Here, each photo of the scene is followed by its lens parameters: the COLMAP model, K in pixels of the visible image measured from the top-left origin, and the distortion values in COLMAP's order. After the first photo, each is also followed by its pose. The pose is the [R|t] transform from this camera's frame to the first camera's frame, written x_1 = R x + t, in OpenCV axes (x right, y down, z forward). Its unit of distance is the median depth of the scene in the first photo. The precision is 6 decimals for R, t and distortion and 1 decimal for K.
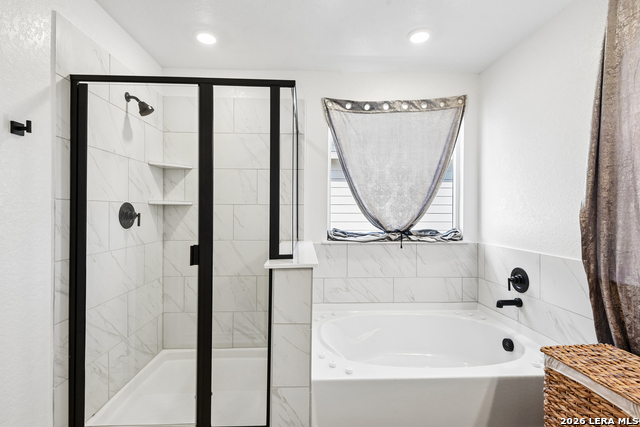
lens RADIAL K [[306.5, 0, 315.5], [0, 306.5, 207.5], [0, 0, 1]] dist [0.011532, -0.008983]
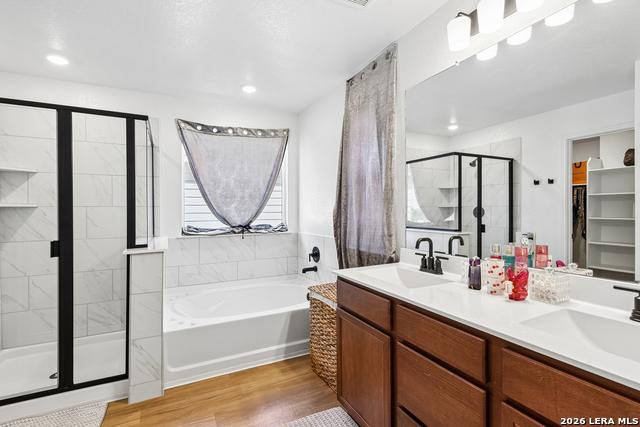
lens RADIAL K [[298.1, 0, 322.3], [0, 298.1, 210.1], [0, 0, 1]] dist [0.010839, -0.006518]
pose [[0.904325, -0.008710, 0.426757, 0.046214], [0.004166, 0.999924, 0.011580, -0.006661], [-0.426825, -0.008694, 0.904292, -0.388604]]
